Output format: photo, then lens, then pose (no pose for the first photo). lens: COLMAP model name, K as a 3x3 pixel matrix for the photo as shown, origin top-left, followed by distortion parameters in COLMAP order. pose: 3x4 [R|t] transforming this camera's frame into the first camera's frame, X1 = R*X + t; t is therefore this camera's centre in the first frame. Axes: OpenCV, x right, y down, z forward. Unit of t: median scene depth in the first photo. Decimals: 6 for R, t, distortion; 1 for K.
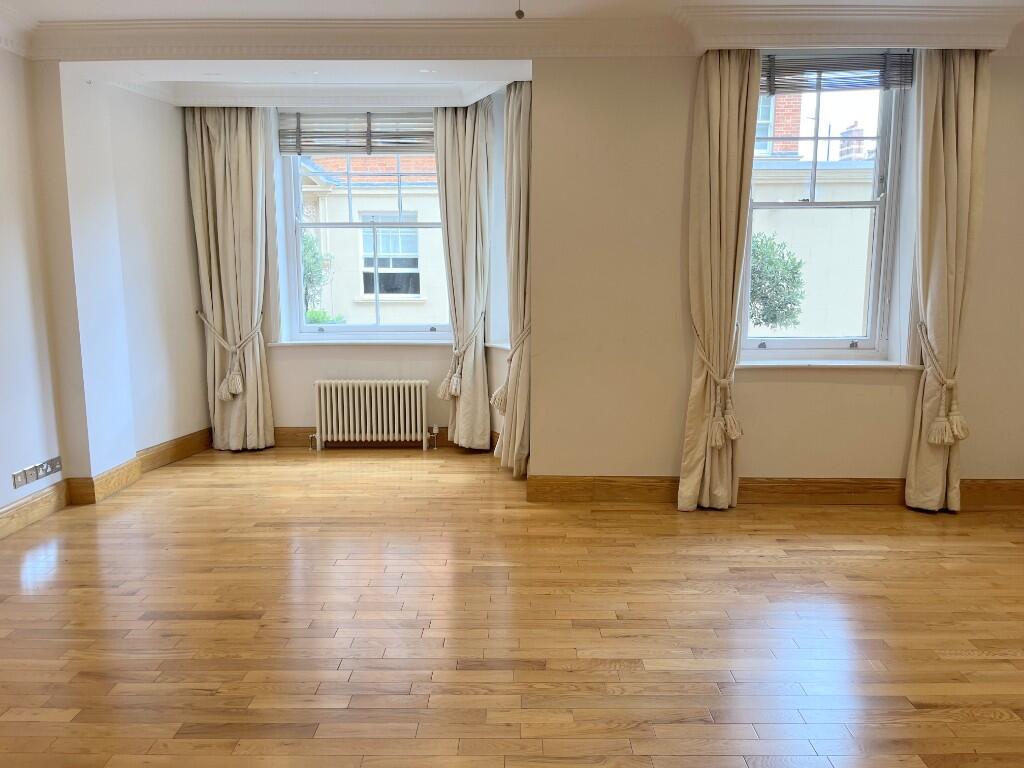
lens RADIAL K [[769.7, 0, 516.6], [0, 769.7, 385.6], [0, 0, 1]] dist [0.066285, -0.108986]
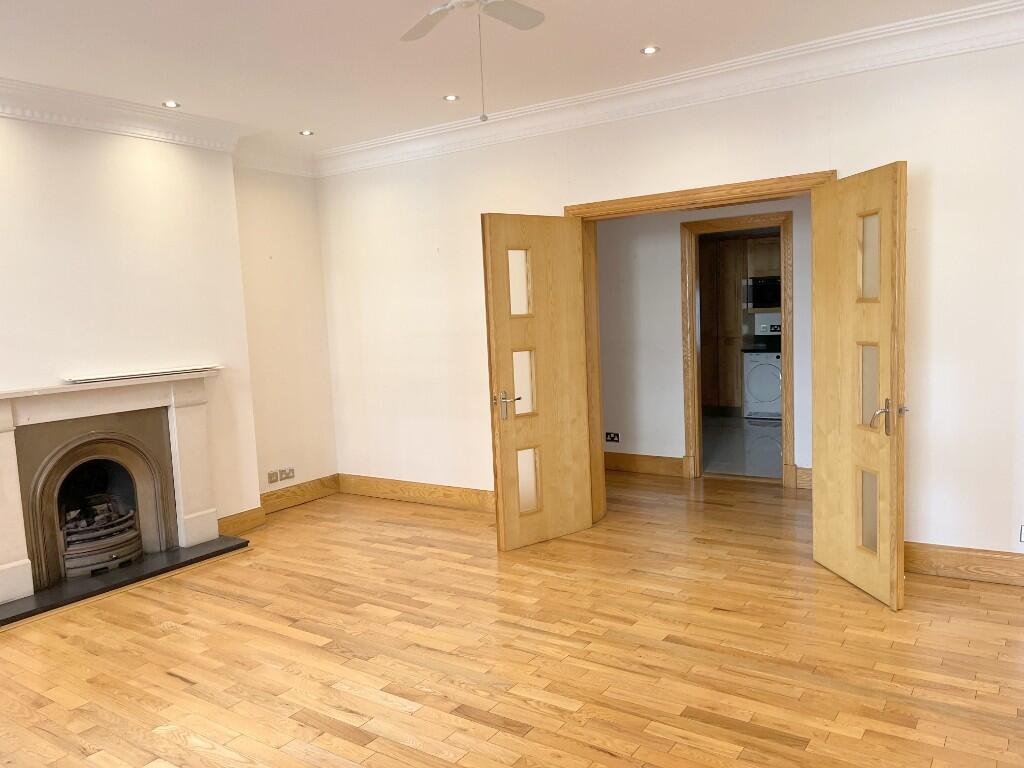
lens RADIAL K [[769.7, 0, 516.6], [0, 769.7, 385.6], [0, 0, 1]] dist [0.066285, -0.108986]
pose [[-0.829085, -0.016971, 0.558865, -0.367395], [0.130014, 0.966288, 0.222223, -0.166607], [-0.543796, 0.256902, -0.798929, 1.030756]]
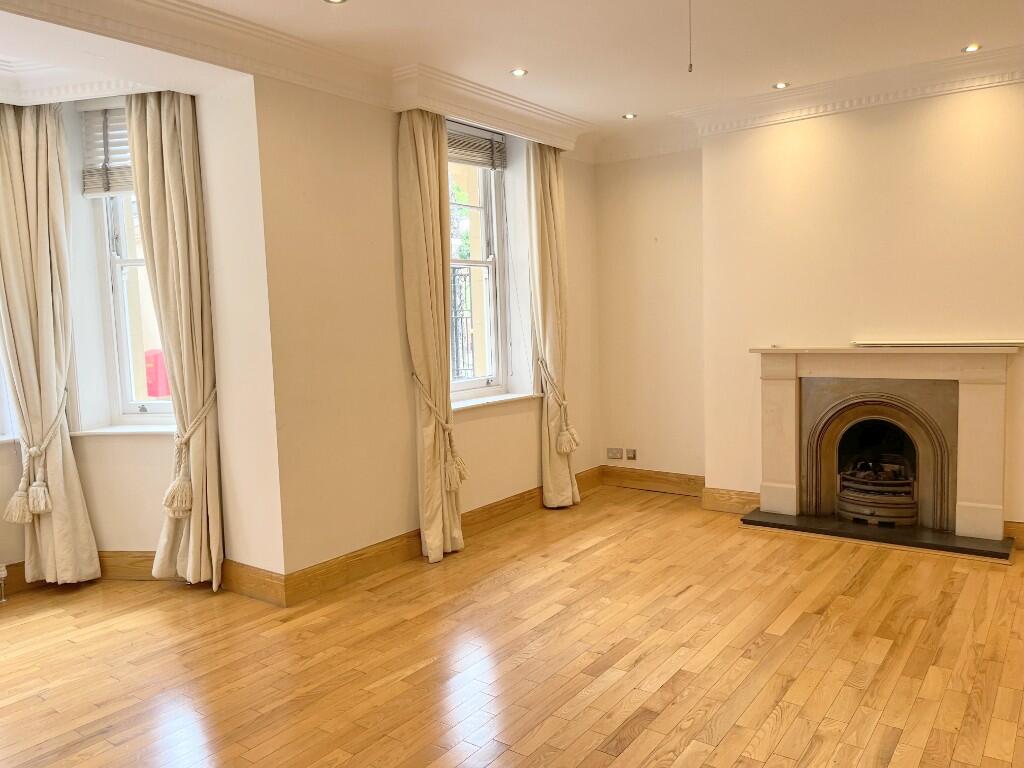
lens RADIAL K [[769.7, 0, 516.6], [0, 769.7, 385.6], [0, 0, 1]] dist [0.066285, -0.108986]
pose [[0.577282, -0.090321, 0.811534, -0.507704], [0.153868, 0.988091, 0.000518, -0.045326], [-0.801916, 0.124570, 0.584305, 0.315185]]
